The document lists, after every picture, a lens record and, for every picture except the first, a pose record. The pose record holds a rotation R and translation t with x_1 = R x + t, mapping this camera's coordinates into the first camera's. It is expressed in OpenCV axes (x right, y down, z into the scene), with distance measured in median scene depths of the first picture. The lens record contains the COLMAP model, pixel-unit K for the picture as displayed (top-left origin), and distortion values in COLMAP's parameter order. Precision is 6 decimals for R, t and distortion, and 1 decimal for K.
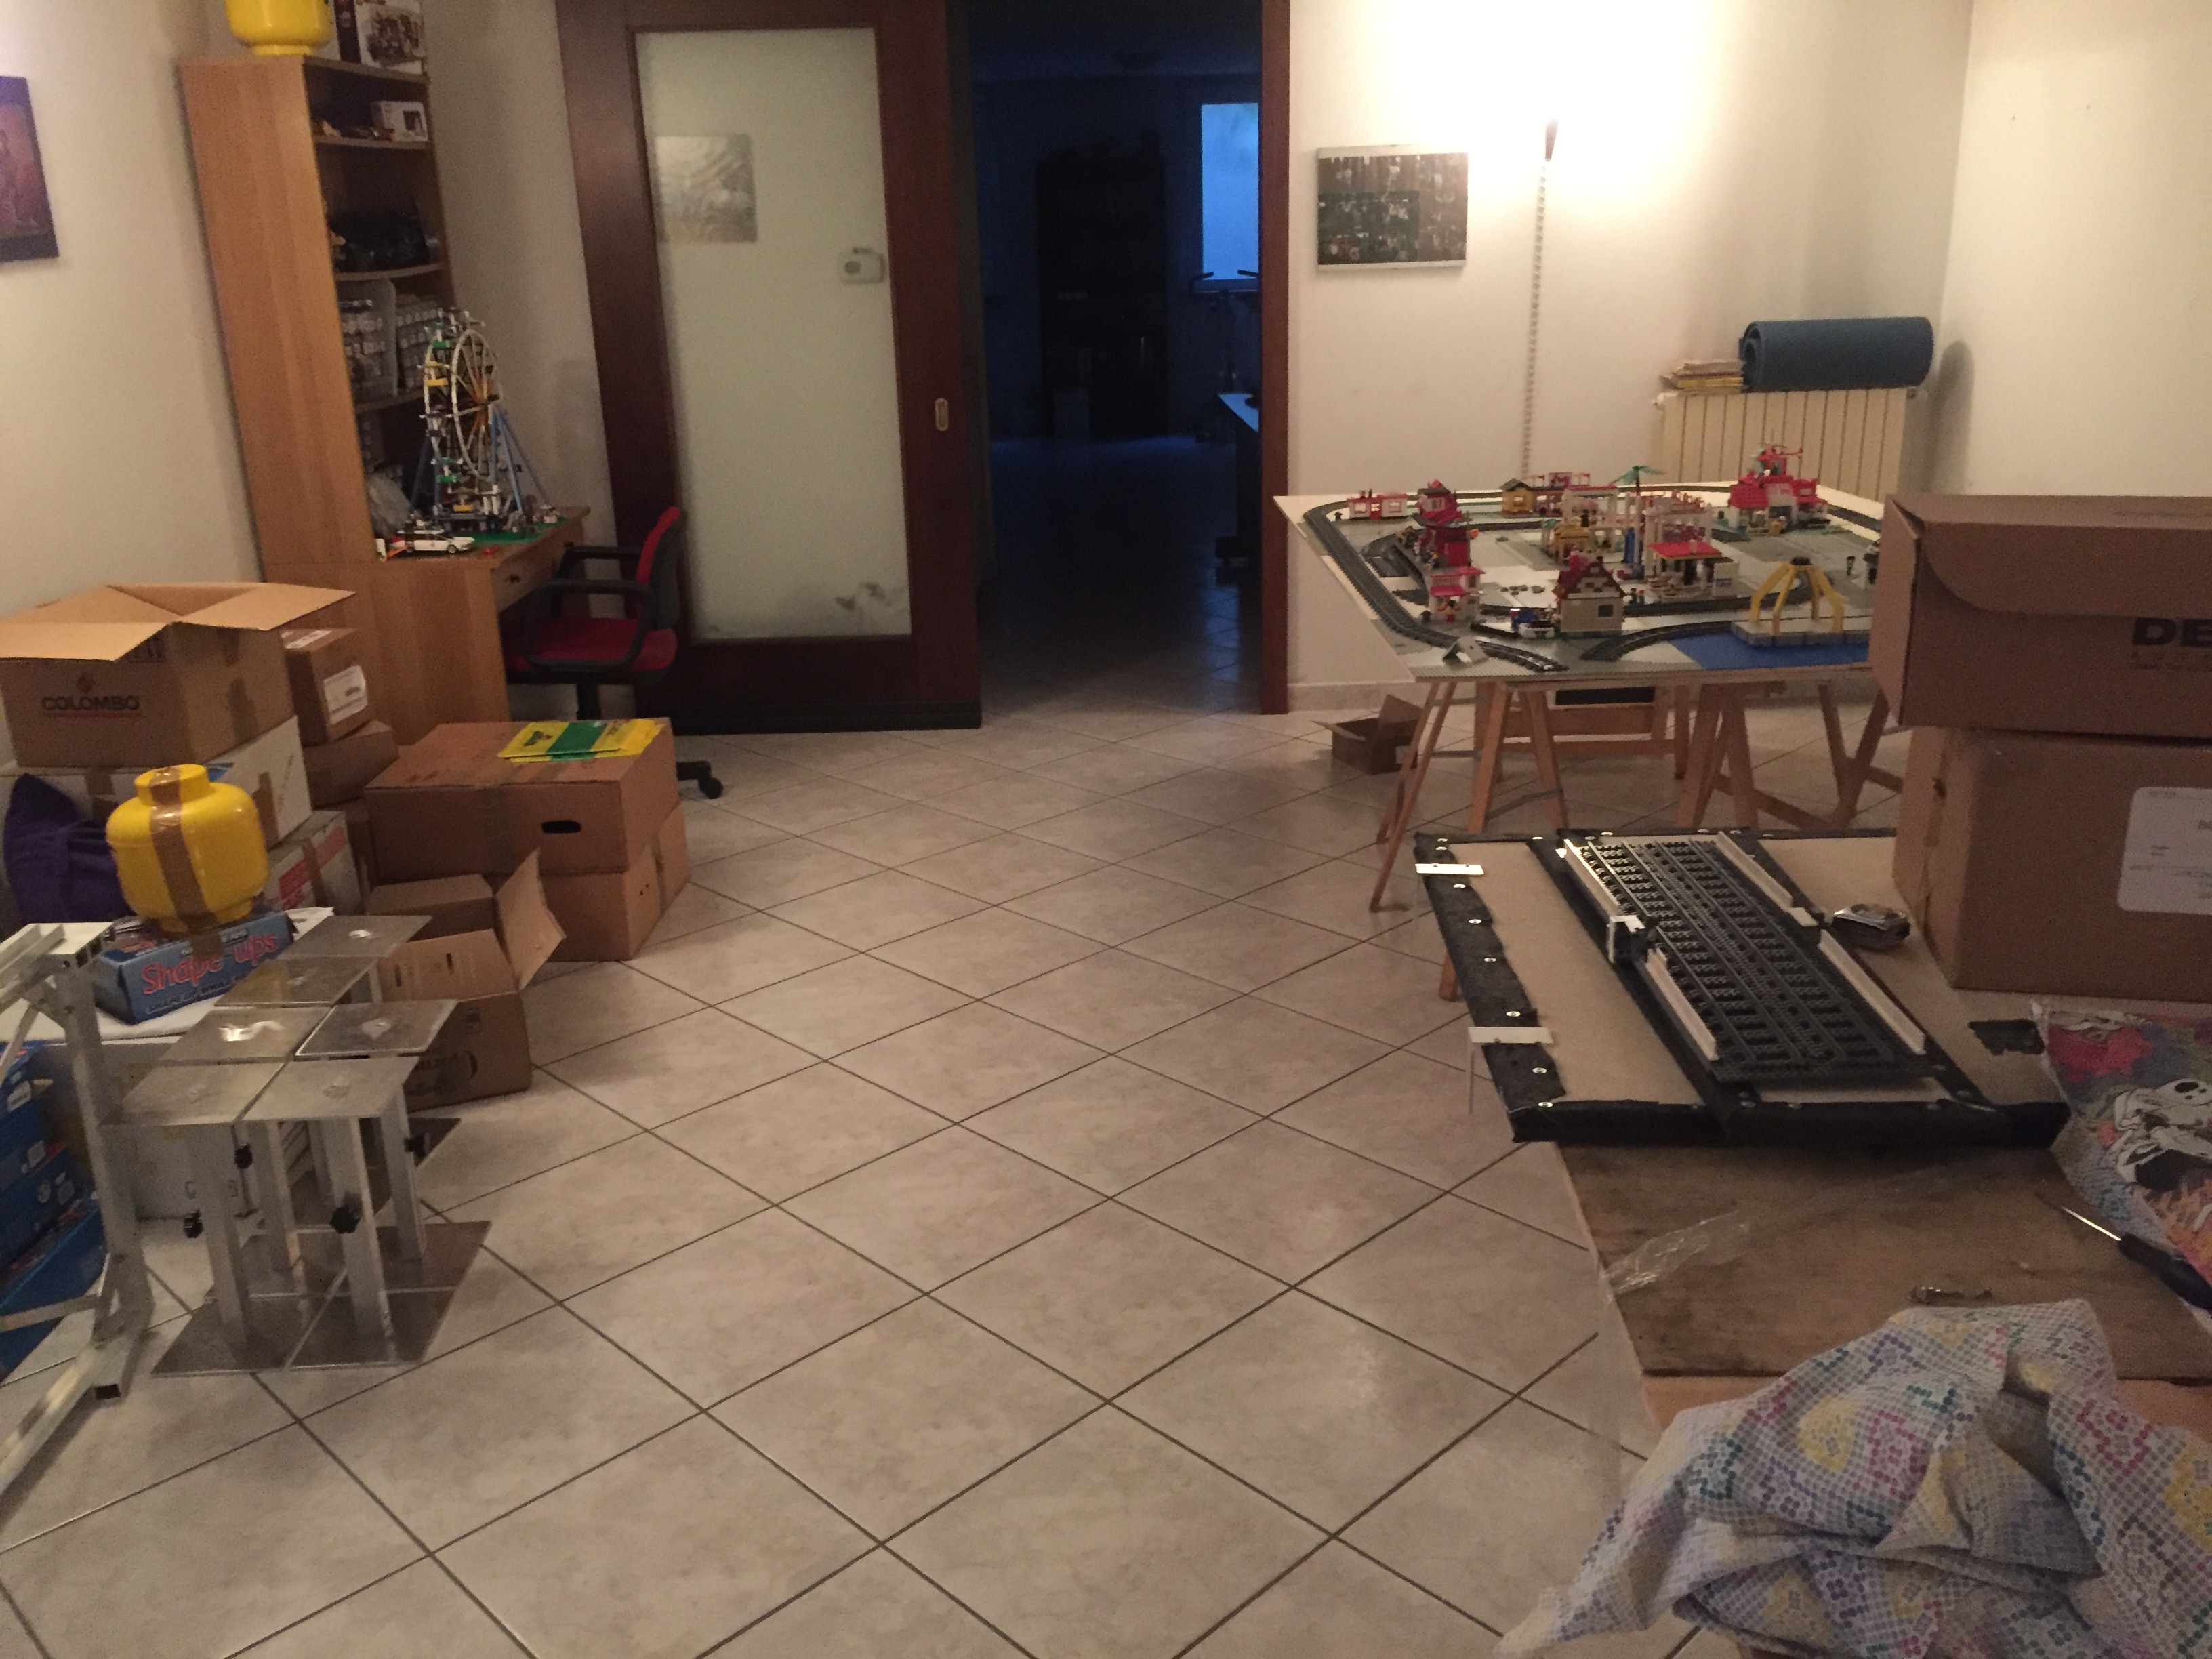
lens RADIAL K [[1888.4, 0, 1106.0], [0, 1888.4, 829.5], [0, 0, 1]] dist [0.087086, -0.137551]
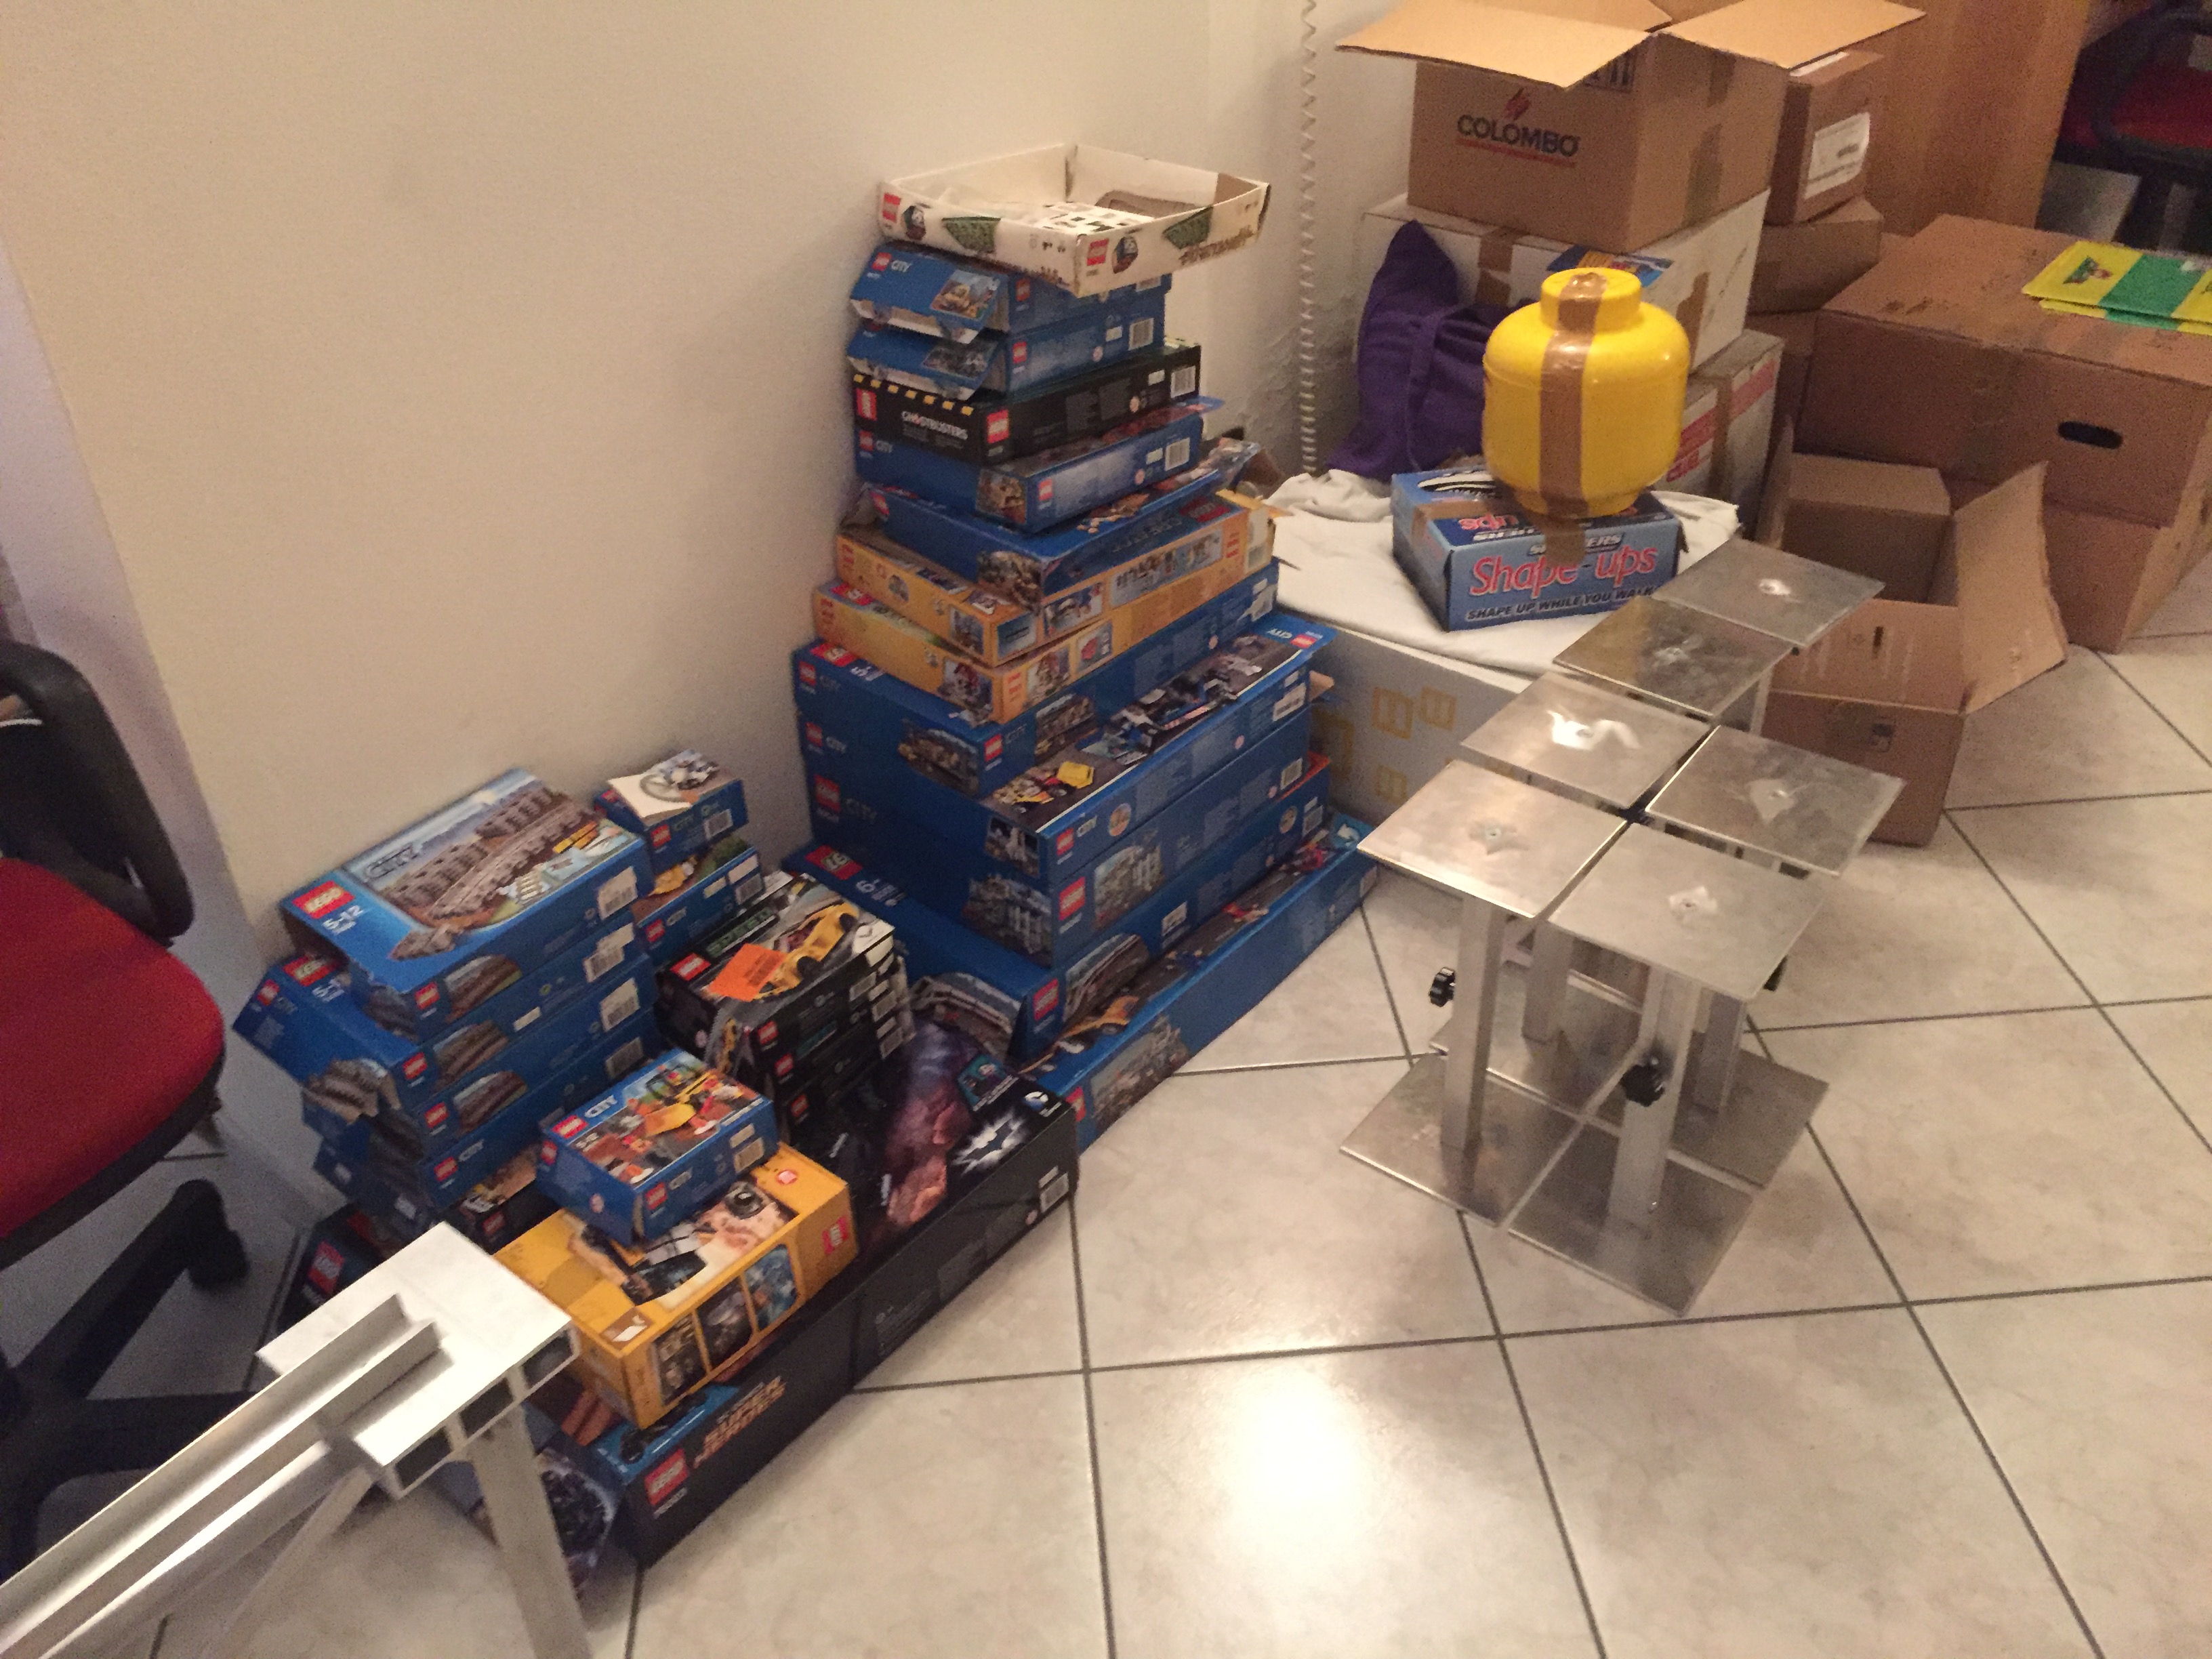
lens RADIAL K [[1882.1, 0, 1106.0], [0, 1882.1, 829.5], [0, 0, 1]] dist [0.084331, -0.090878]
pose [[0.768667, 0.375841, -0.517586, -0.189309], [-0.197870, 0.909196, 0.366348, -0.063297], [0.608276, -0.179185, 0.773236, 0.320853]]
